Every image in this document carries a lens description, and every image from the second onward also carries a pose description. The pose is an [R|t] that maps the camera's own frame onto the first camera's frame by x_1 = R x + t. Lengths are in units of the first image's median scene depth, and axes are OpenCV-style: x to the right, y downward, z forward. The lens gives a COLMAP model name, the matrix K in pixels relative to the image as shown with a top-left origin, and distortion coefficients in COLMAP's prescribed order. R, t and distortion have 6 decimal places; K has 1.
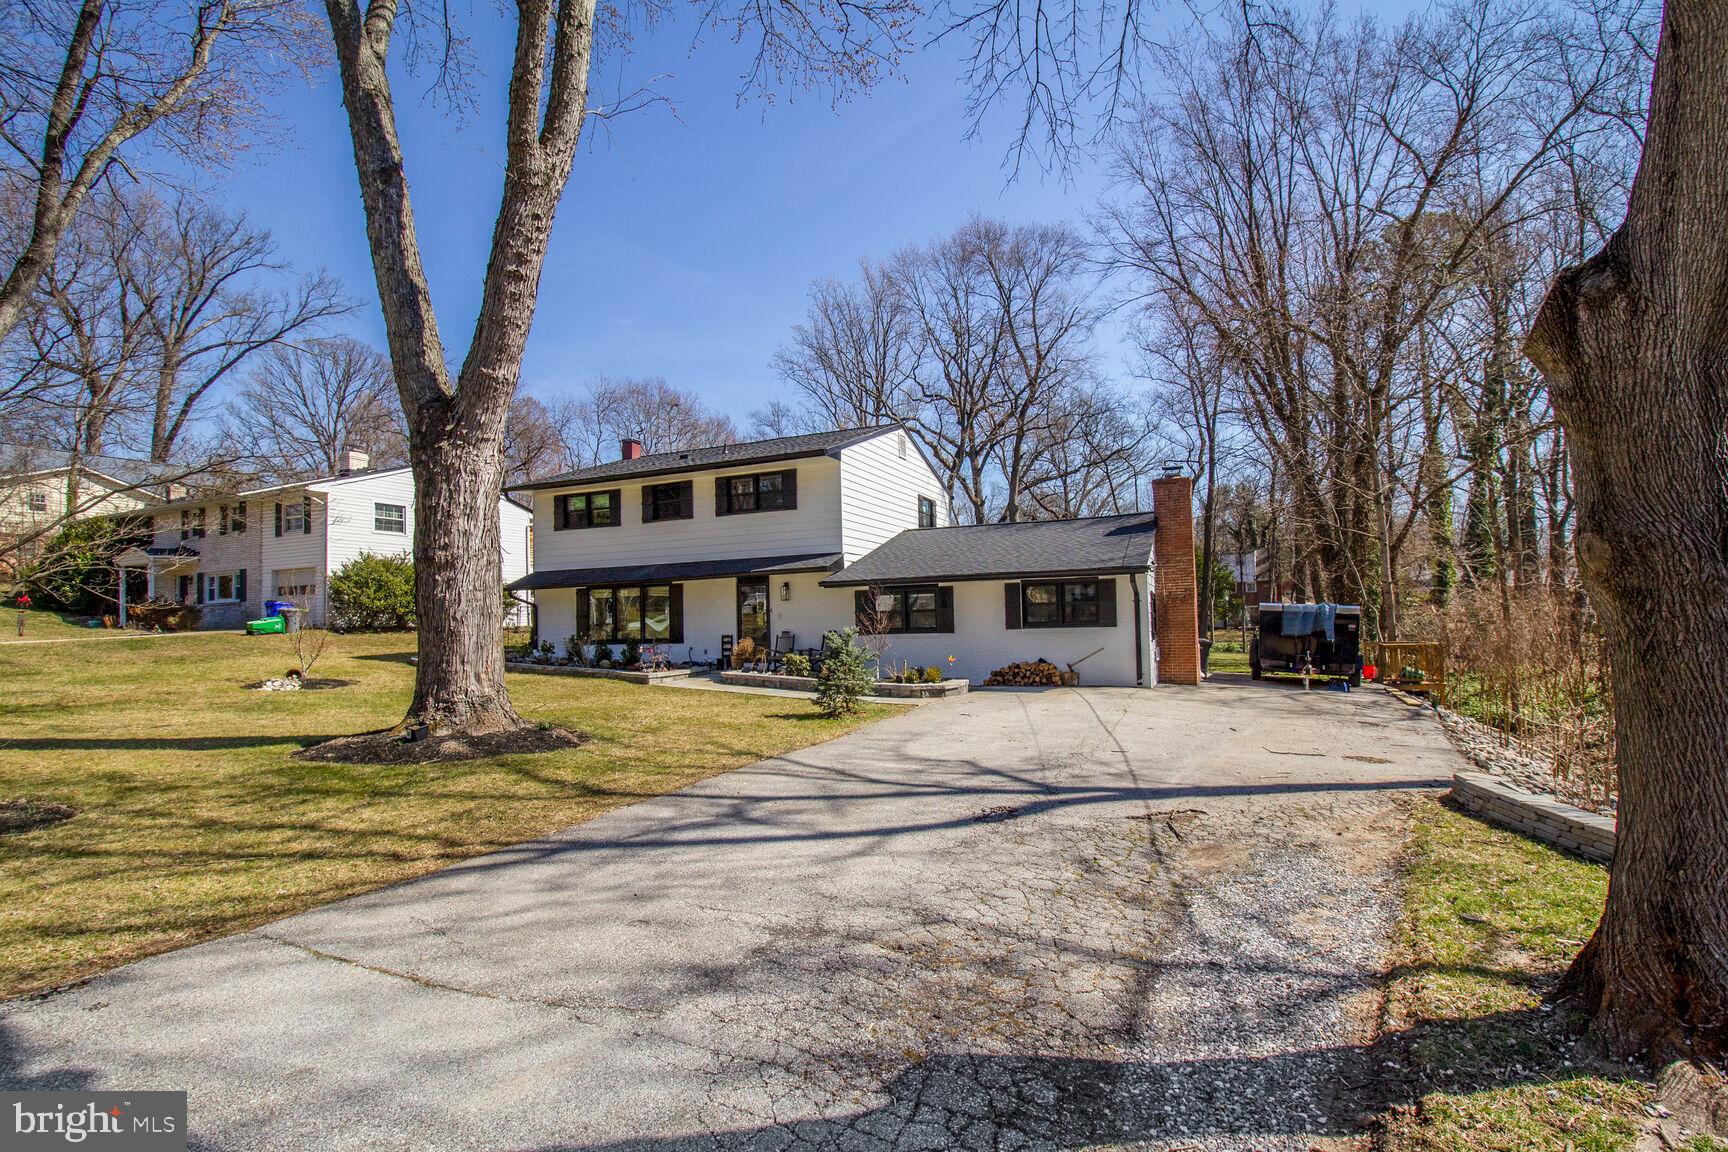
lens RADIAL K [[812.4, 0, 855.2], [0, 812.4, 585.2], [0, 0, 1]] dist [0.003223, -0.002320]
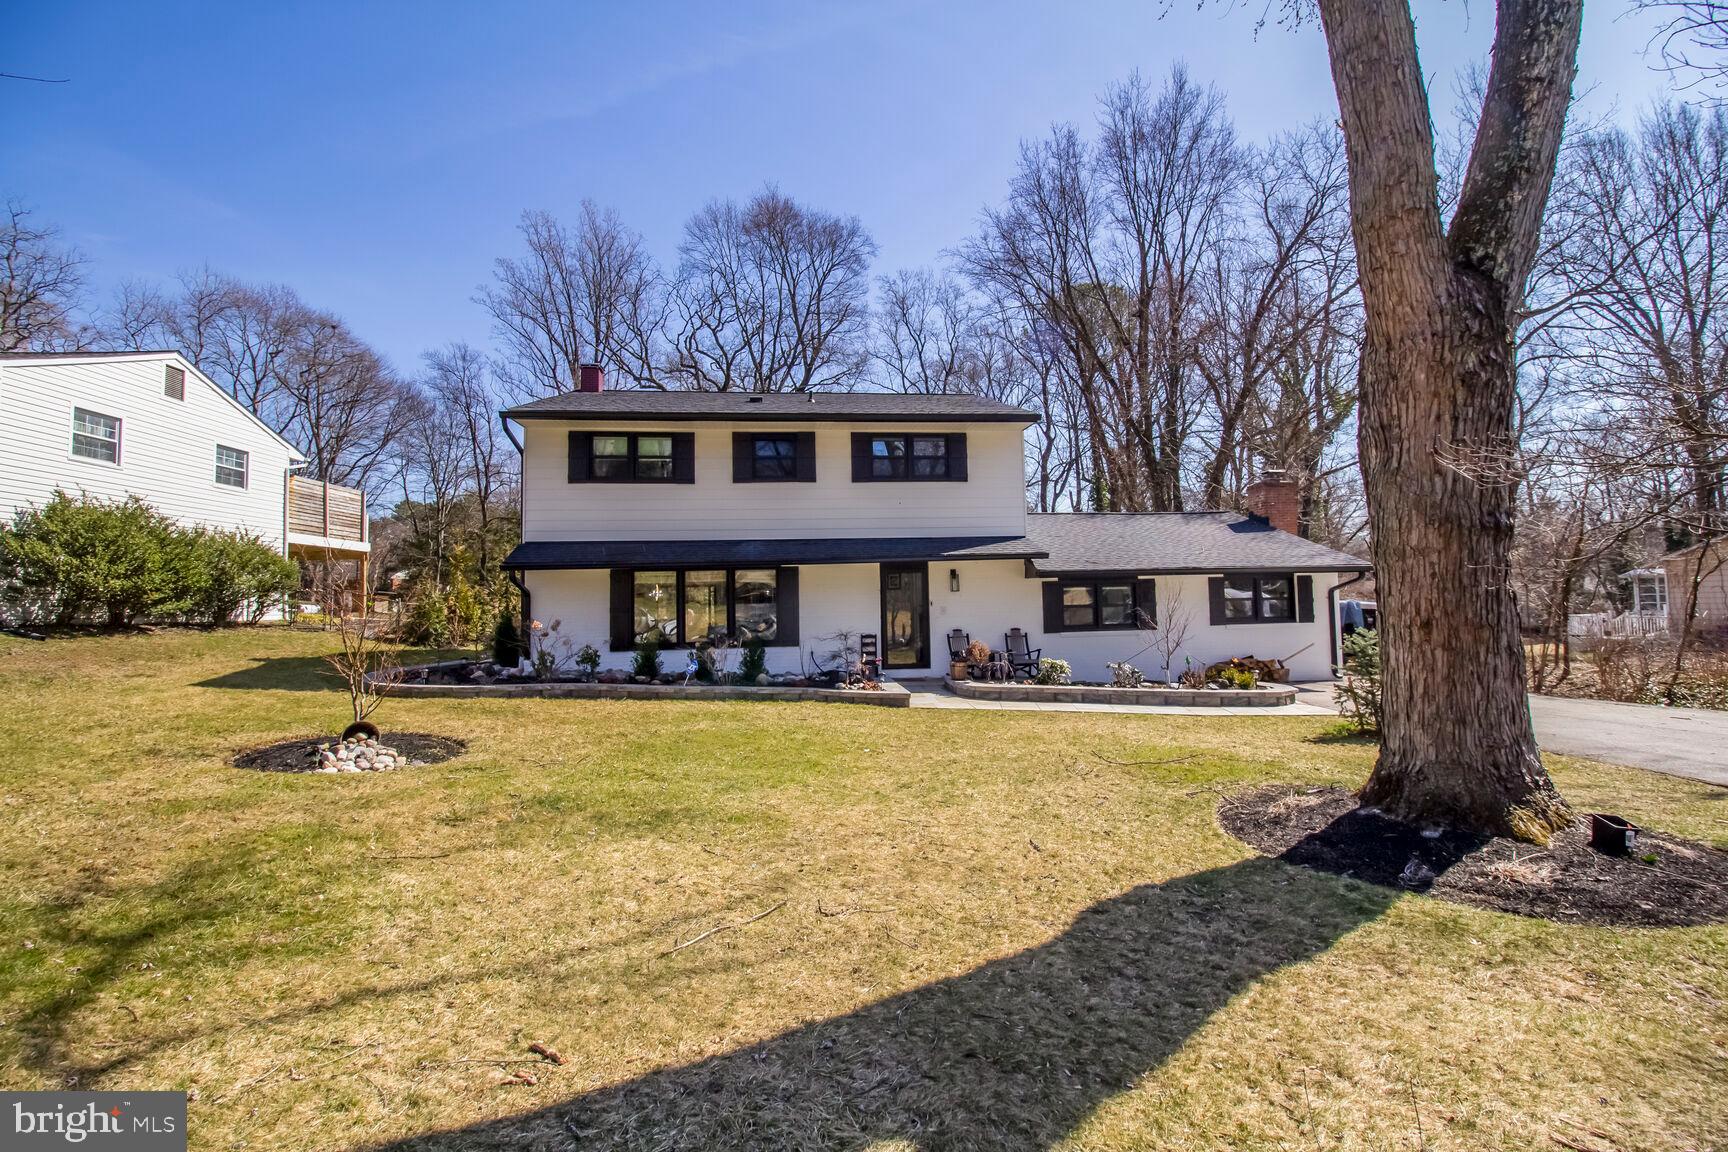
lens RADIAL K [[812.4, 0, 860.2], [0, 812.4, 568.4], [0, 0, 1]] dist [0.003223, -0.002320]
pose [[0.862980, 0.031361, 0.504264, -0.544612], [-0.024715, 0.999497, -0.019865, 0.012402], [-0.504633, 0.004680, 0.863321, 0.322509]]
